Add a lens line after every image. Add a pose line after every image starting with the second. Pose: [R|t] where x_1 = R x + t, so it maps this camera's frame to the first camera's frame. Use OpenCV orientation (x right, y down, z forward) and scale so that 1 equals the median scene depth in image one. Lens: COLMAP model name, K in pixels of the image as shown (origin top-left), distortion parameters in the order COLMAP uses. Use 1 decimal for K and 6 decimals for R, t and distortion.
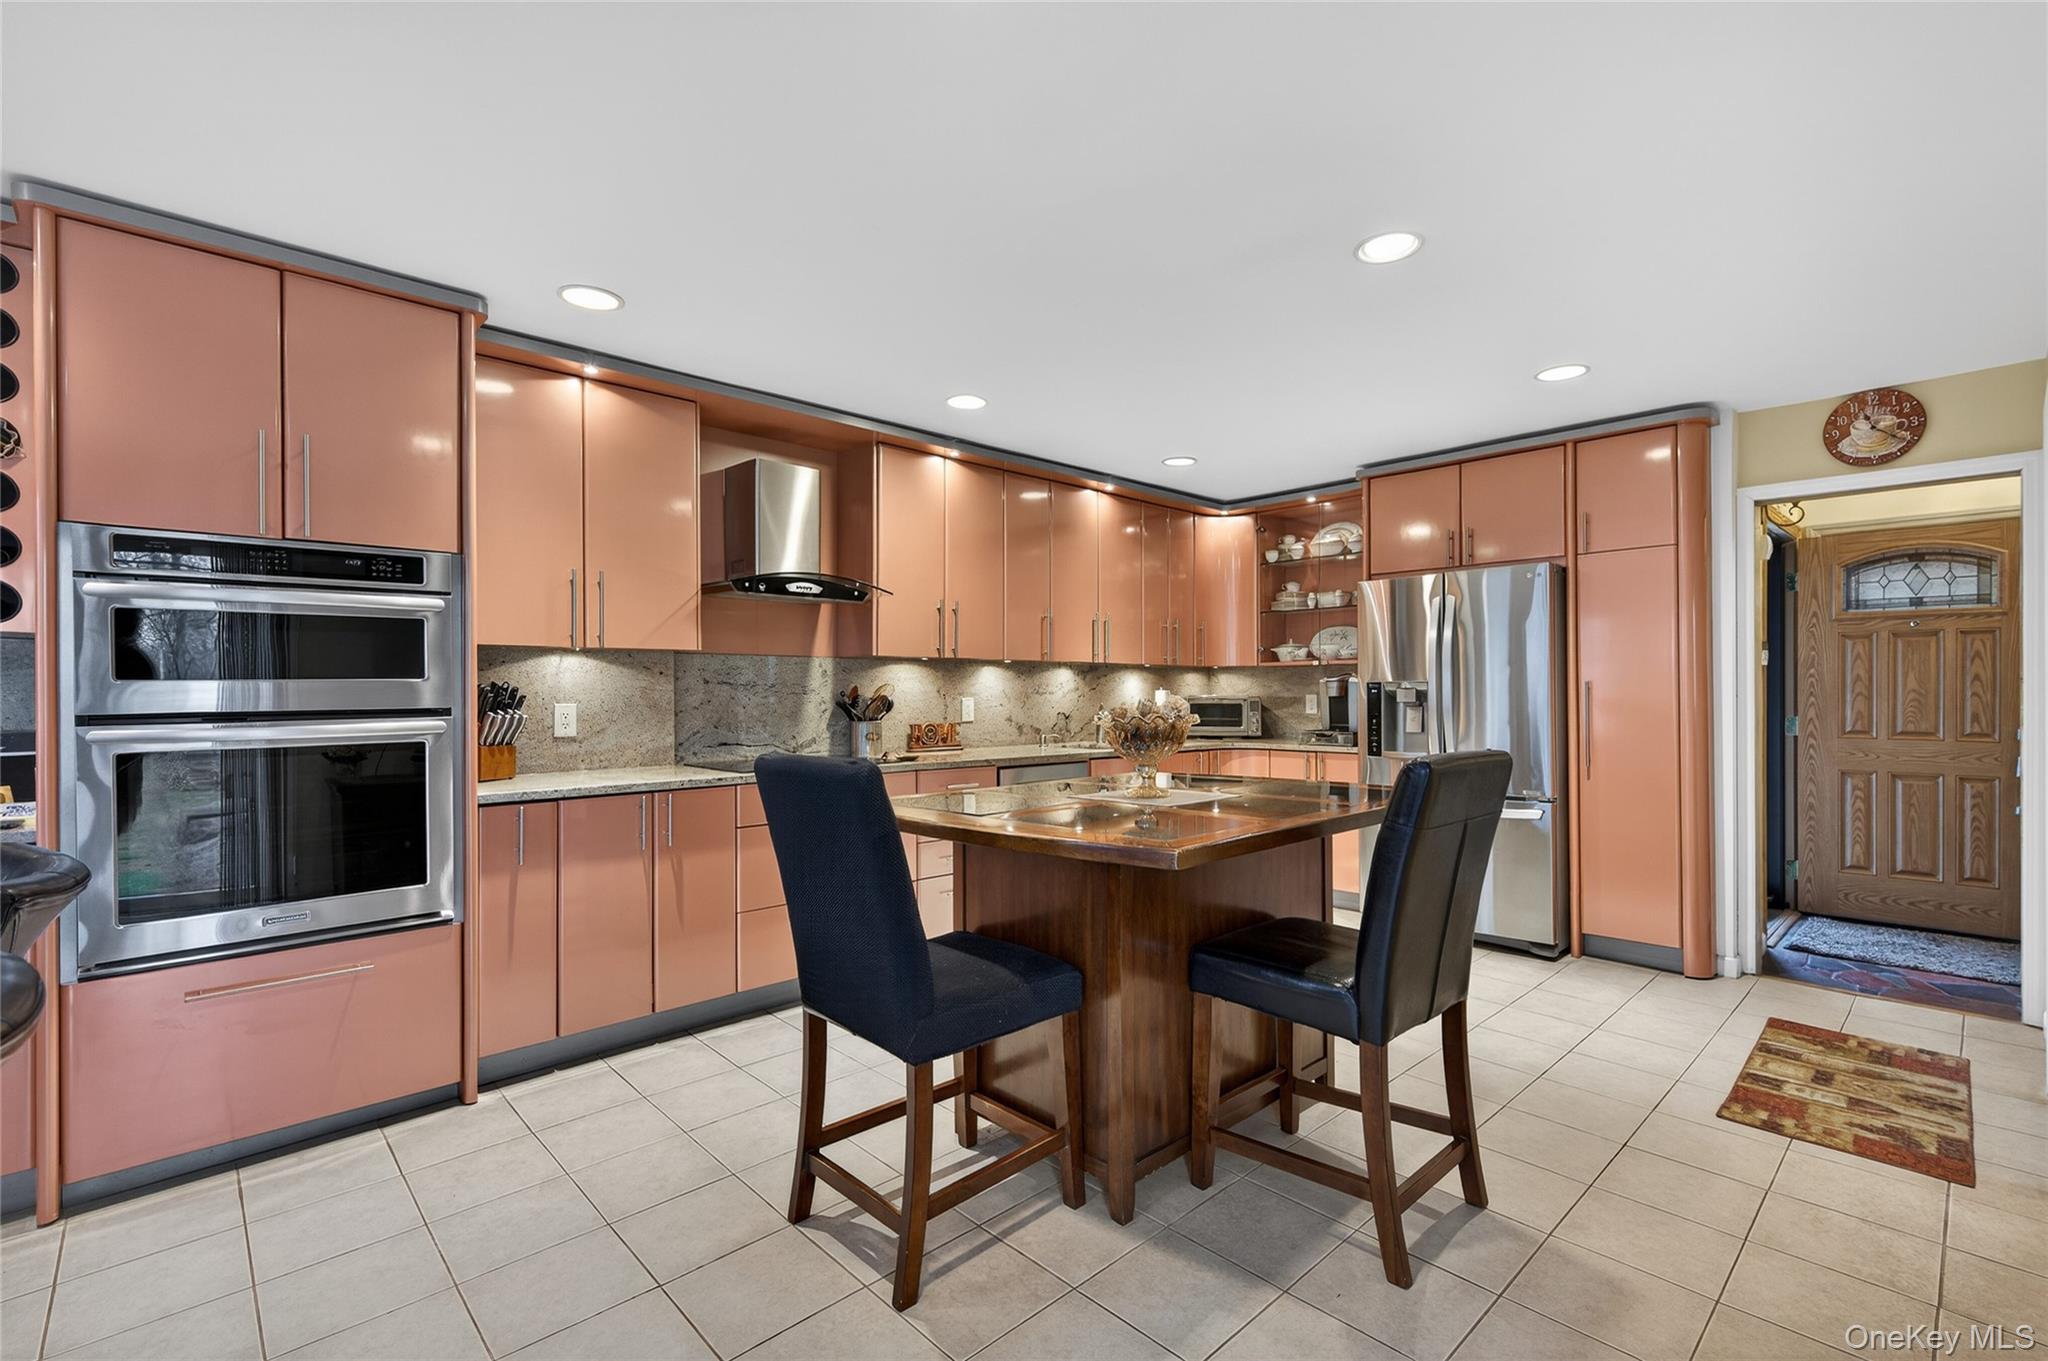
lens RADIAL K [[910.1, 0, 1016.3], [0, 910.1, 678.0], [0, 0, 1]] dist [0.019646, 0.000178]
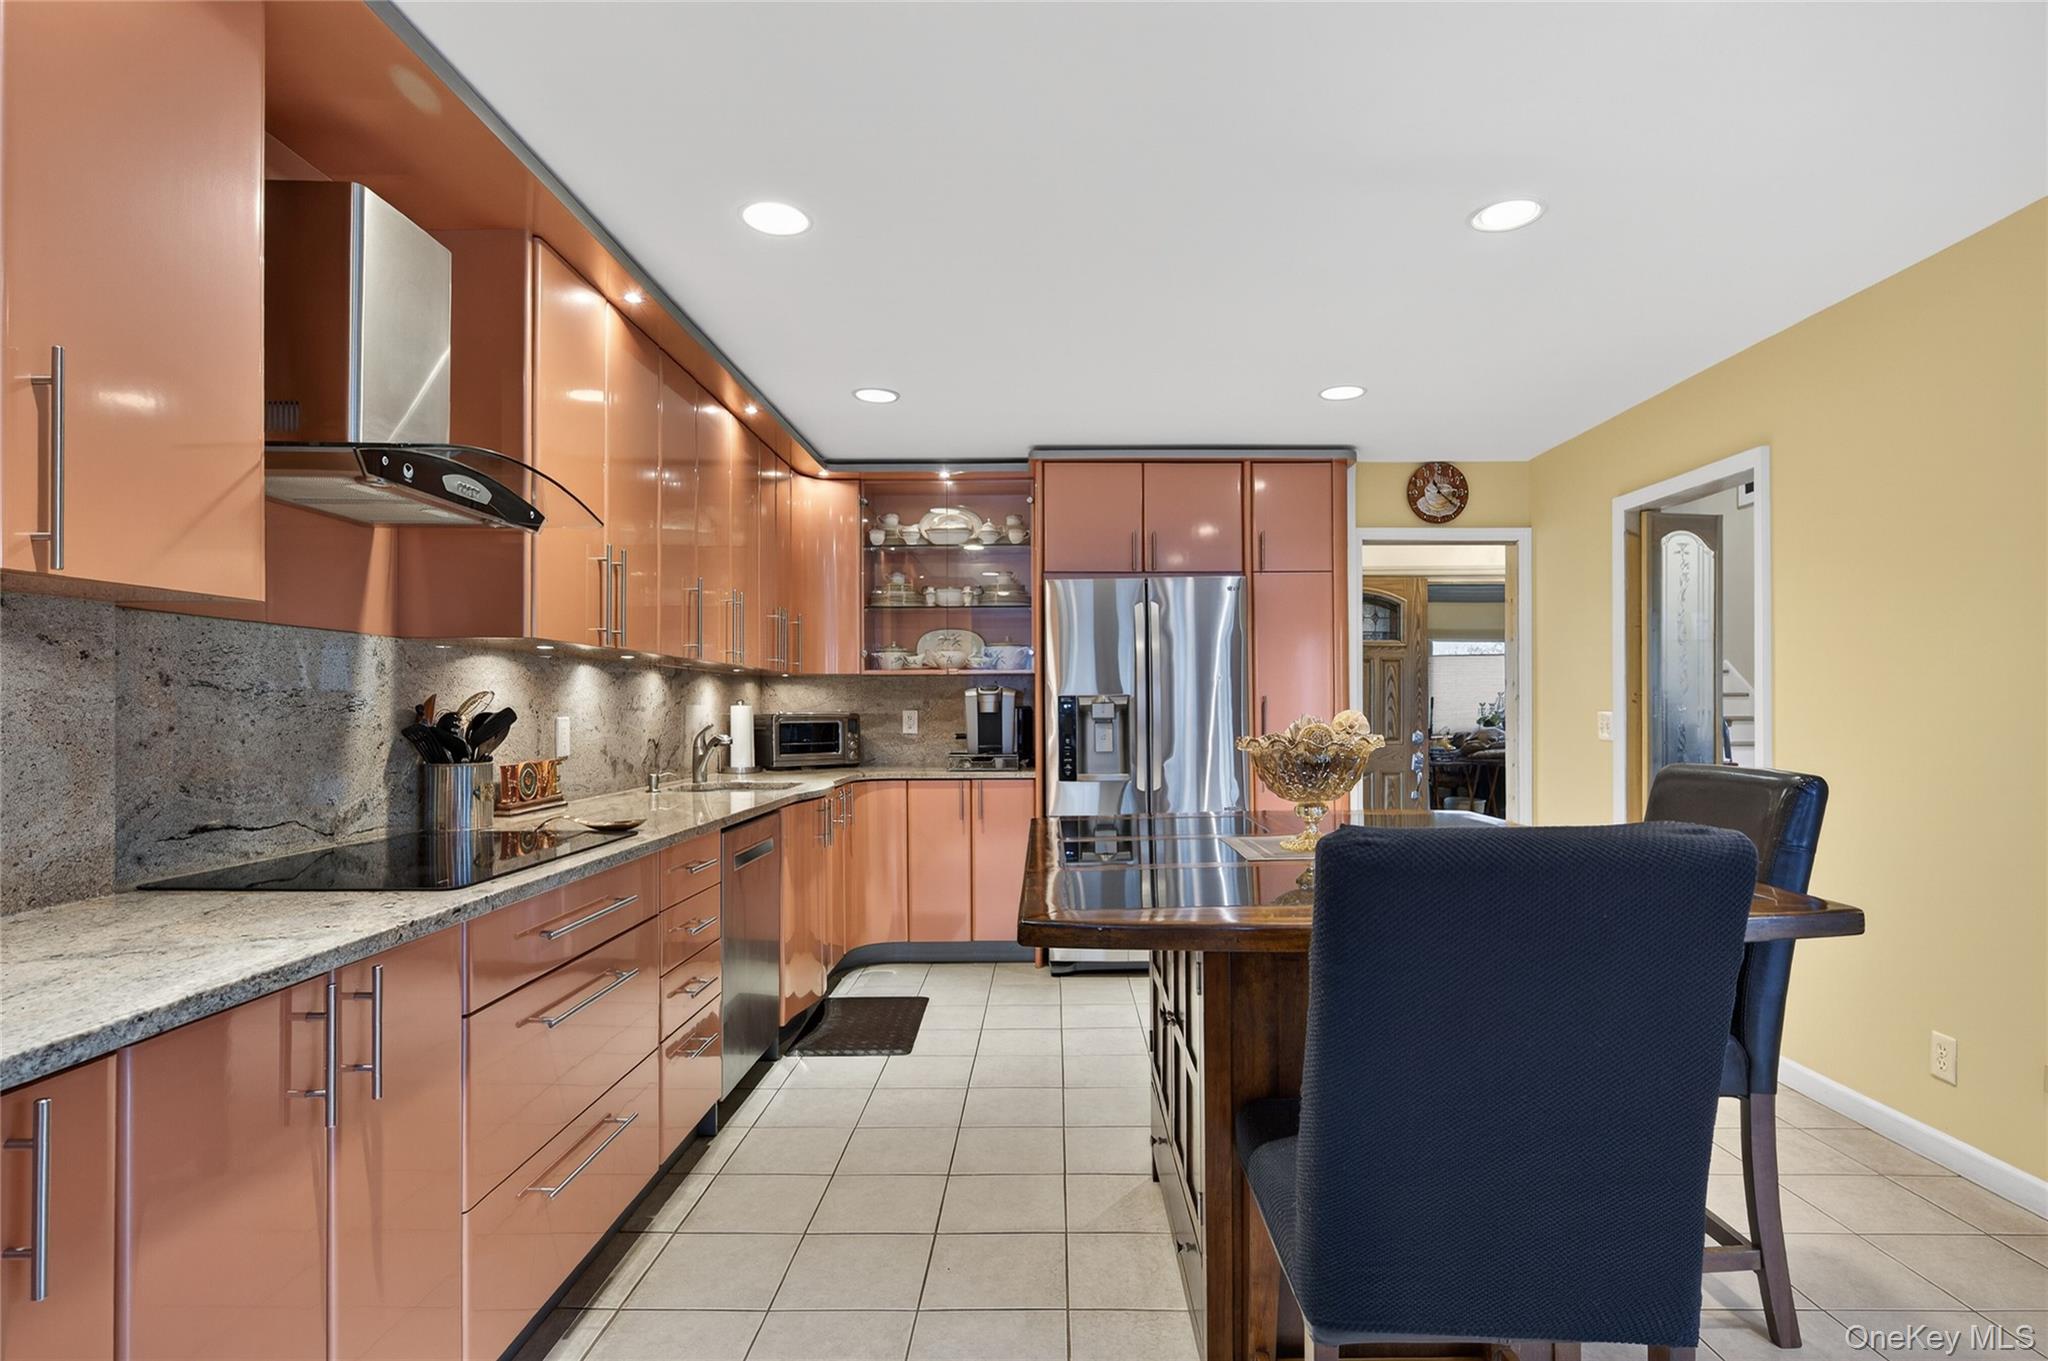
lens RADIAL K [[1037.3, 0, 1036.8], [0, 1037.3, 689.1], [0, 0, 1]] dist [-0.001801, -0.000195]
pose [[0.692845, 0.012637, 0.720976, -0.349635], [-0.010081, 0.999918, -0.007839, 0.006503], [-0.721016, -0.001836, 0.692916, 0.340984]]
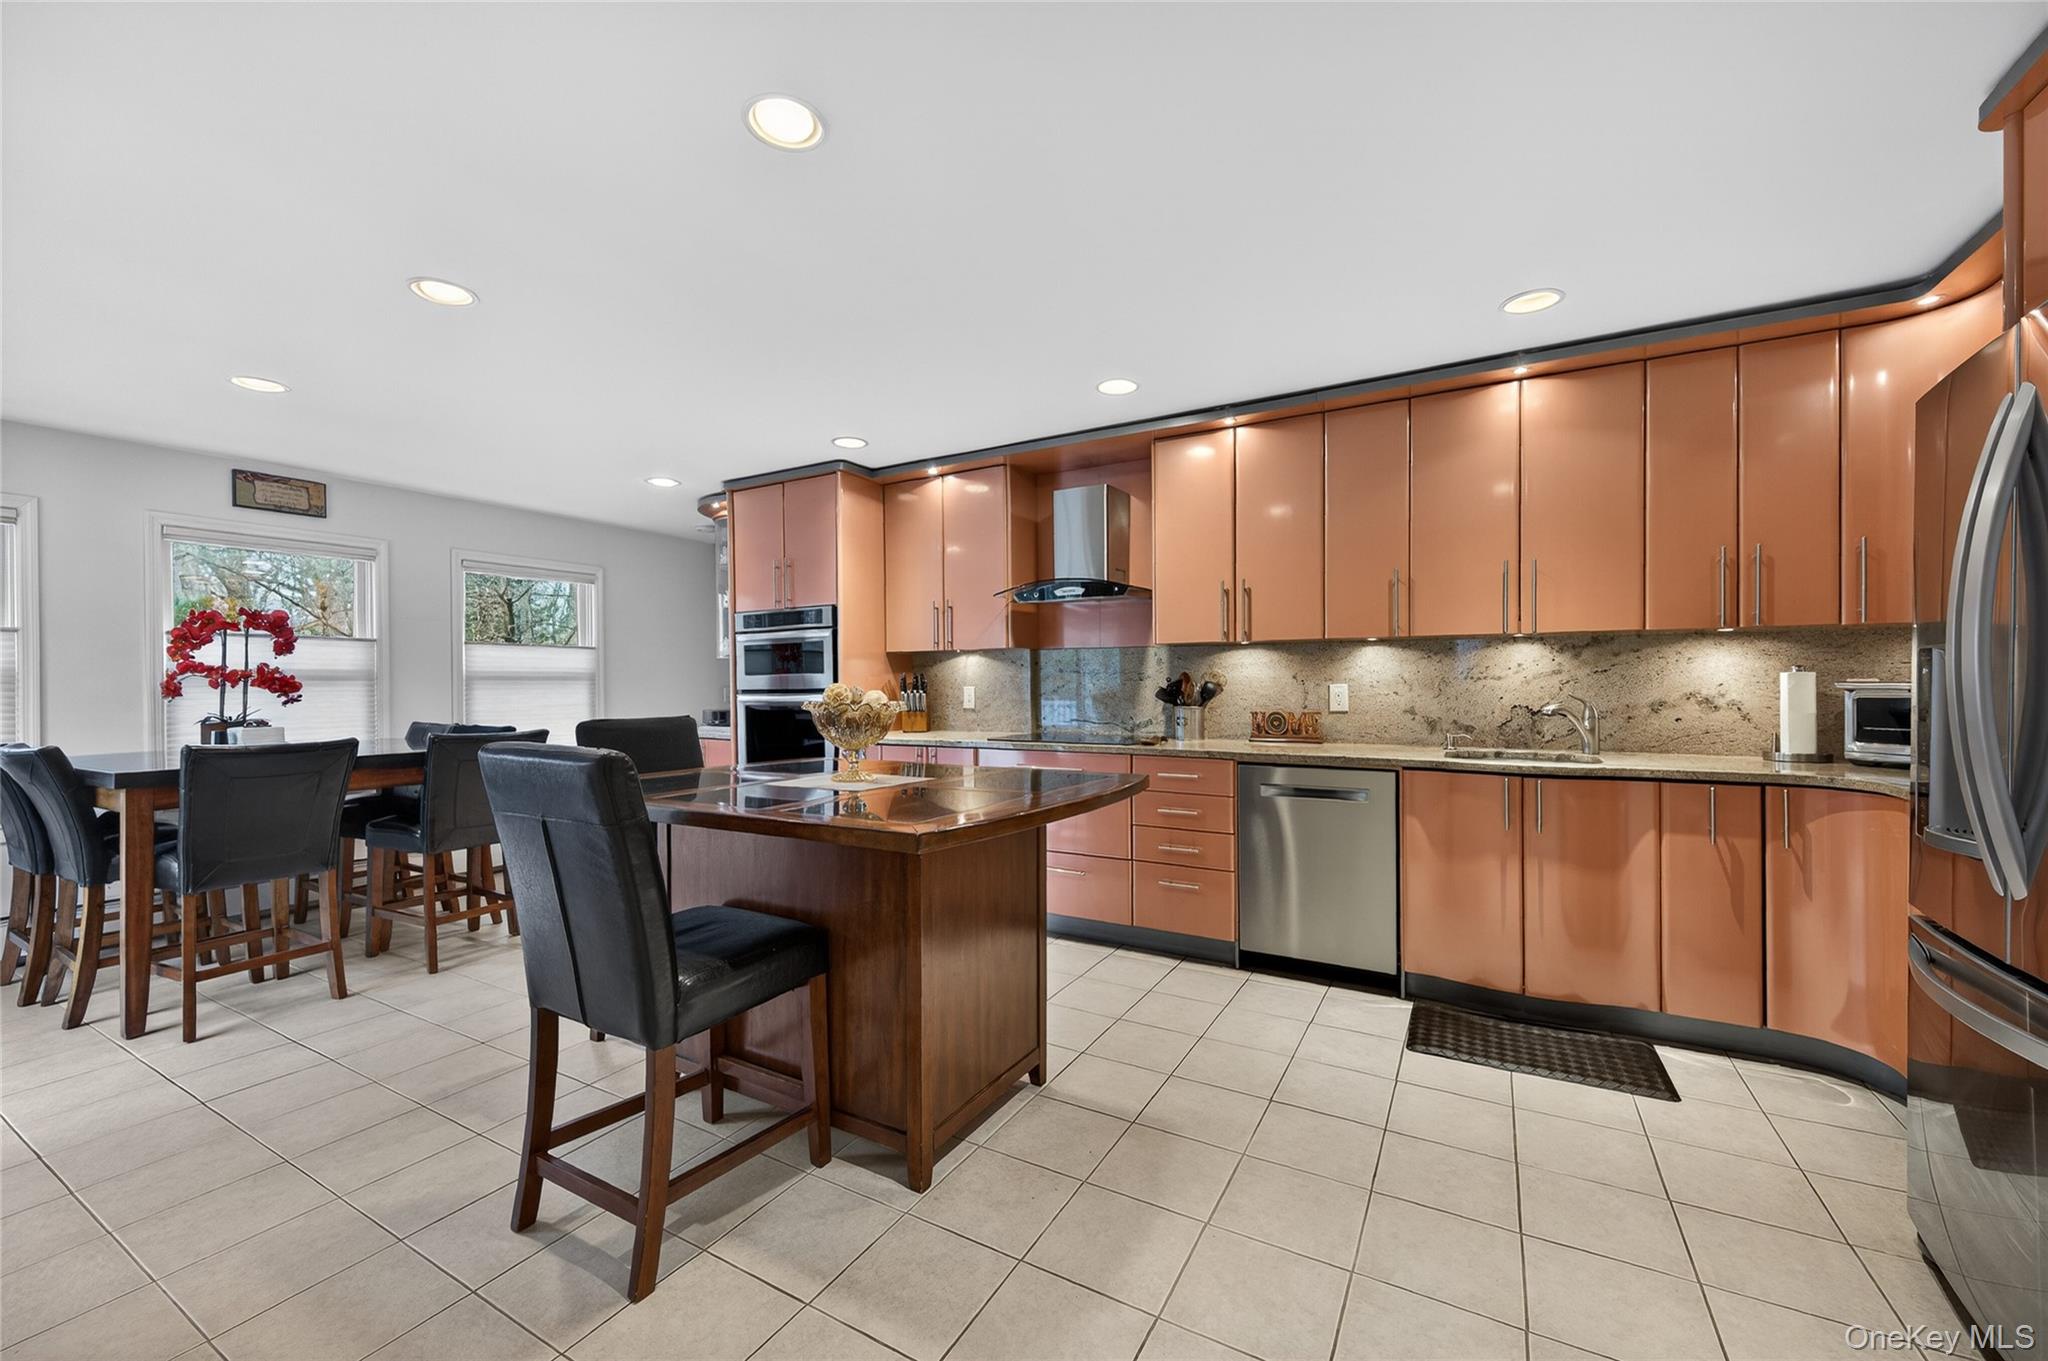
lens RADIAL K [[768.7, 0, 1029.2], [0, 768.7, 690.1], [0, 0, 1]] dist [-0.001911, -0.000103]
pose [[0.316439, 0.011098, -0.948548, 0.588357], [0.020307, 0.999623, 0.018470, 0.008502], [0.948395, -0.025107, 0.316094, 0.528864]]
